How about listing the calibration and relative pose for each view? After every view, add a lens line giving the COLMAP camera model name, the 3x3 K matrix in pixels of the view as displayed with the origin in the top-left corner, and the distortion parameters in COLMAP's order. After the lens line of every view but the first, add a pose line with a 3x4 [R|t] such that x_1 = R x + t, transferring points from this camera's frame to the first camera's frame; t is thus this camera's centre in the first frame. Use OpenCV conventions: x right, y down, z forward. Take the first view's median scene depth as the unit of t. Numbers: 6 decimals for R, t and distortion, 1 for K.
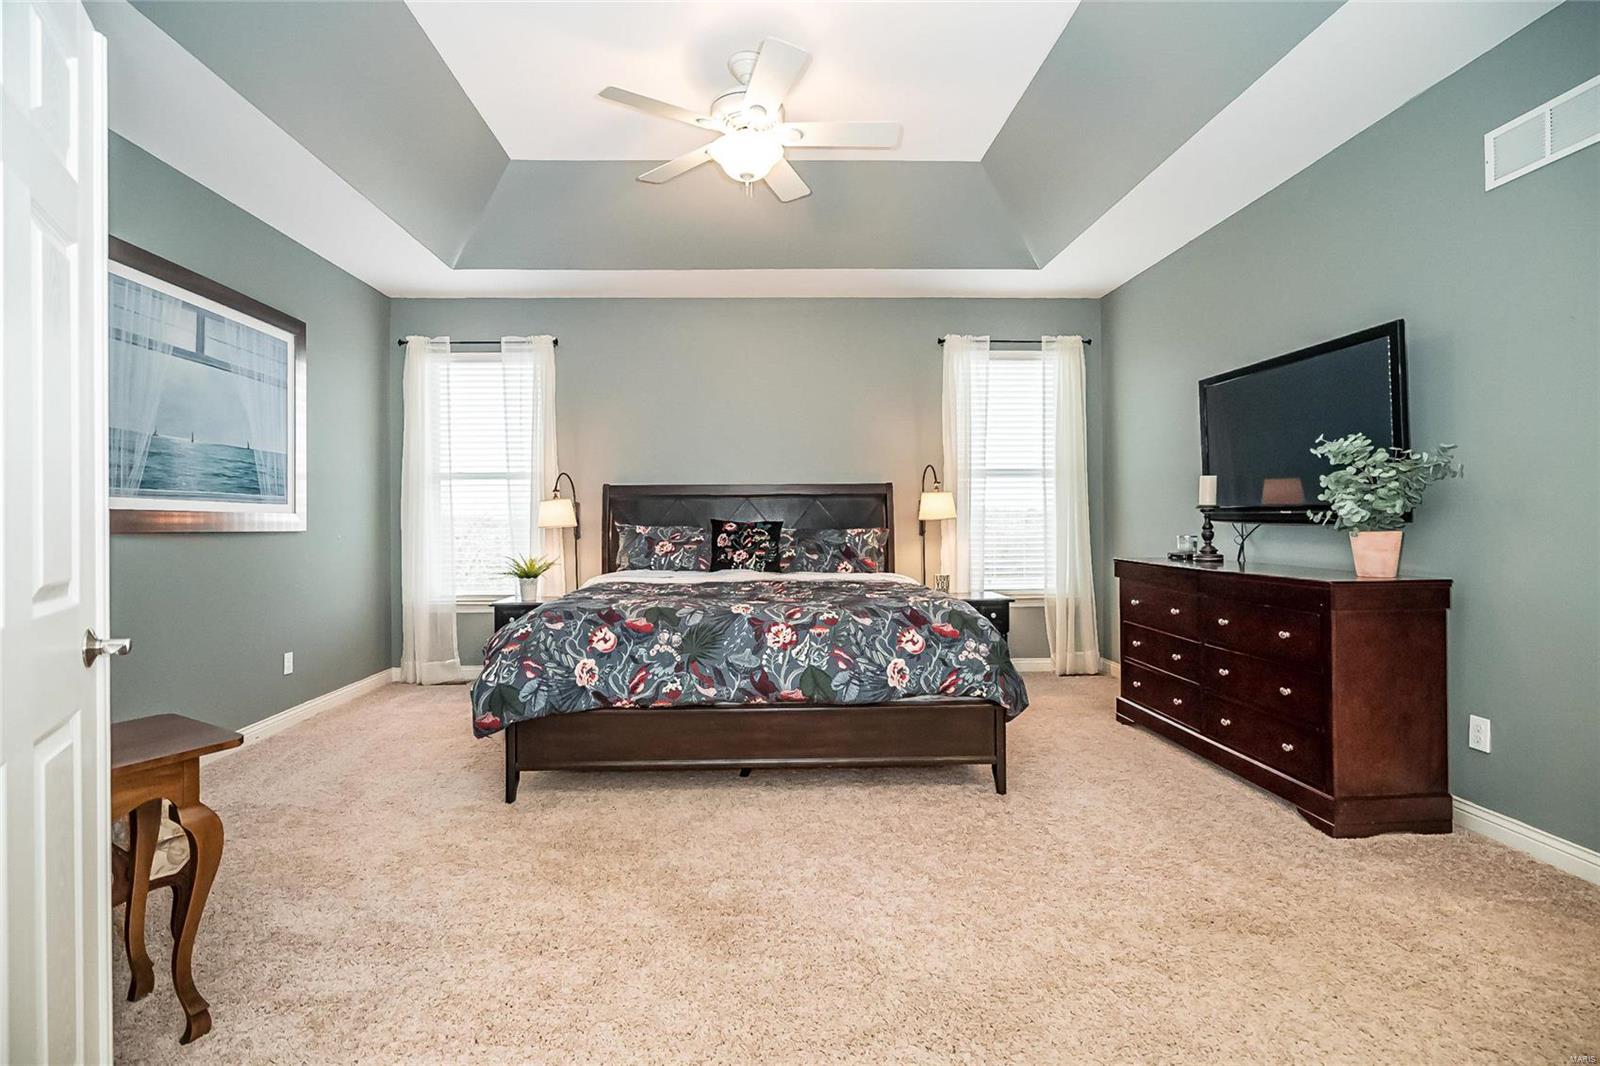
lens RADIAL K [[740.0, 0, 803.6], [0, 740.0, 509.1], [0, 0, 1]] dist [-0.001207, 0.000040]
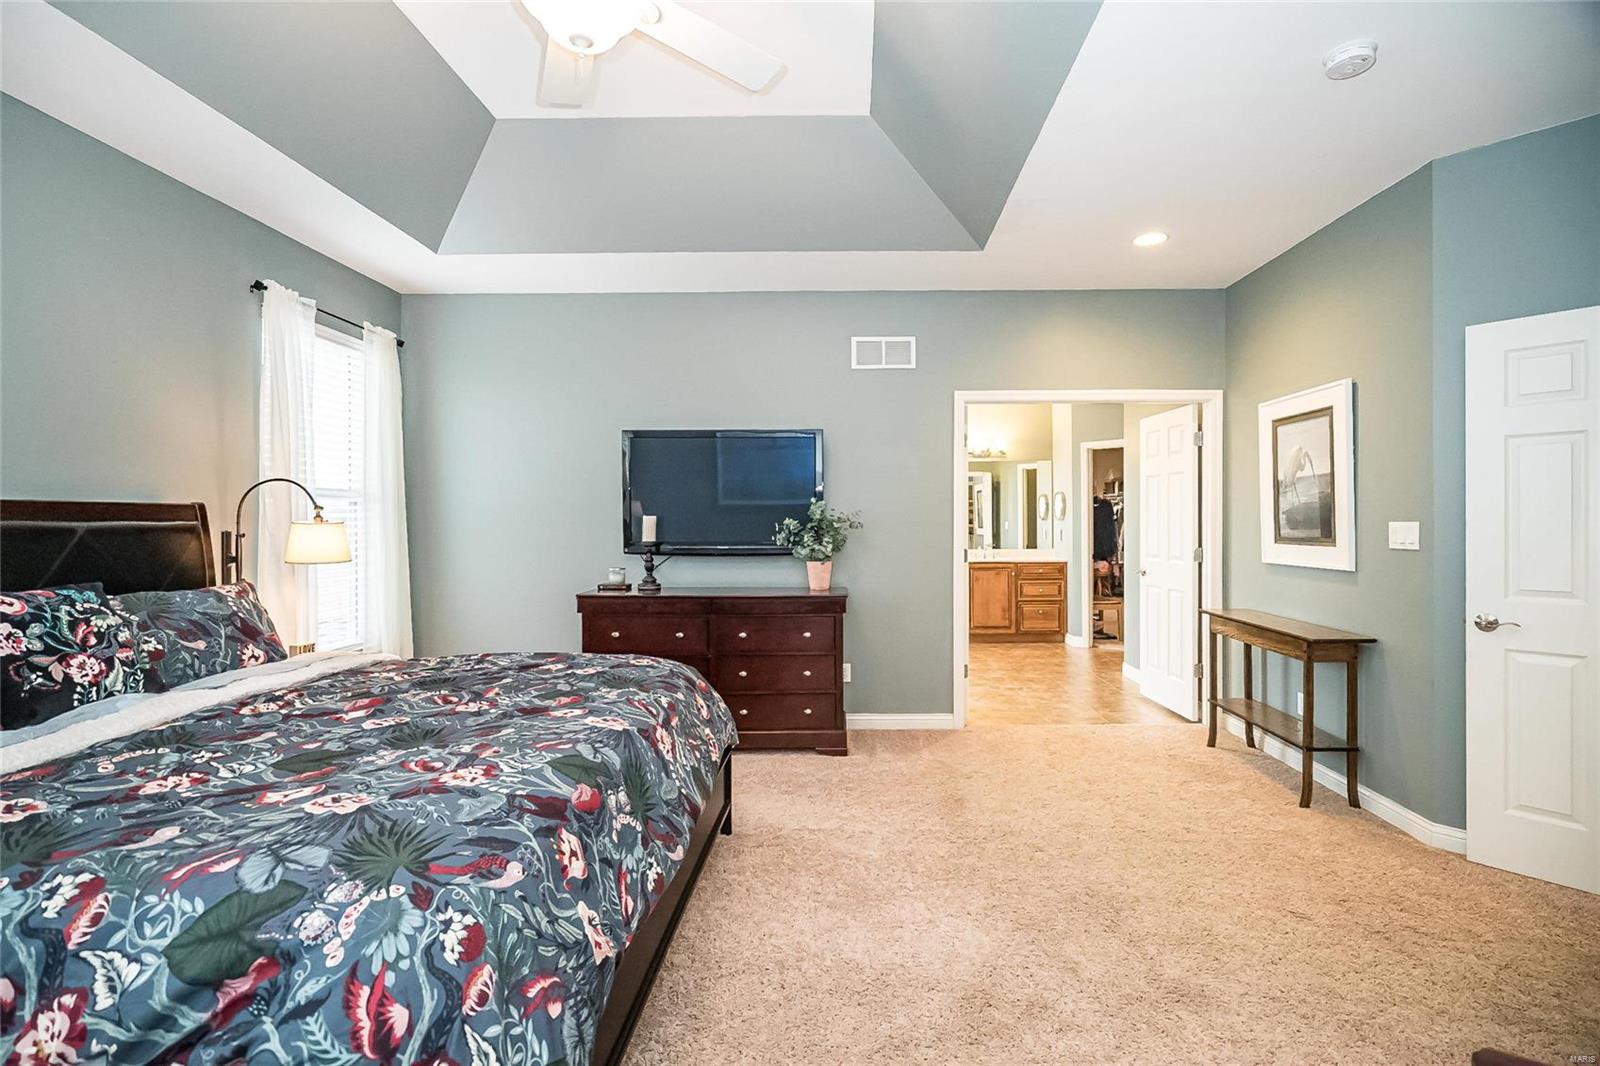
lens RADIAL K [[751.7, 0, 800.0], [0, 751.7, 533.0], [0, 0, 1]] dist [-0.000165, 0.000100]
pose [[0.078832, -0.009683, 0.996841, -0.596812], [-0.013591, 0.999849, 0.010787, -0.033941], [-0.996795, -0.014399, 0.078689, 0.650140]]
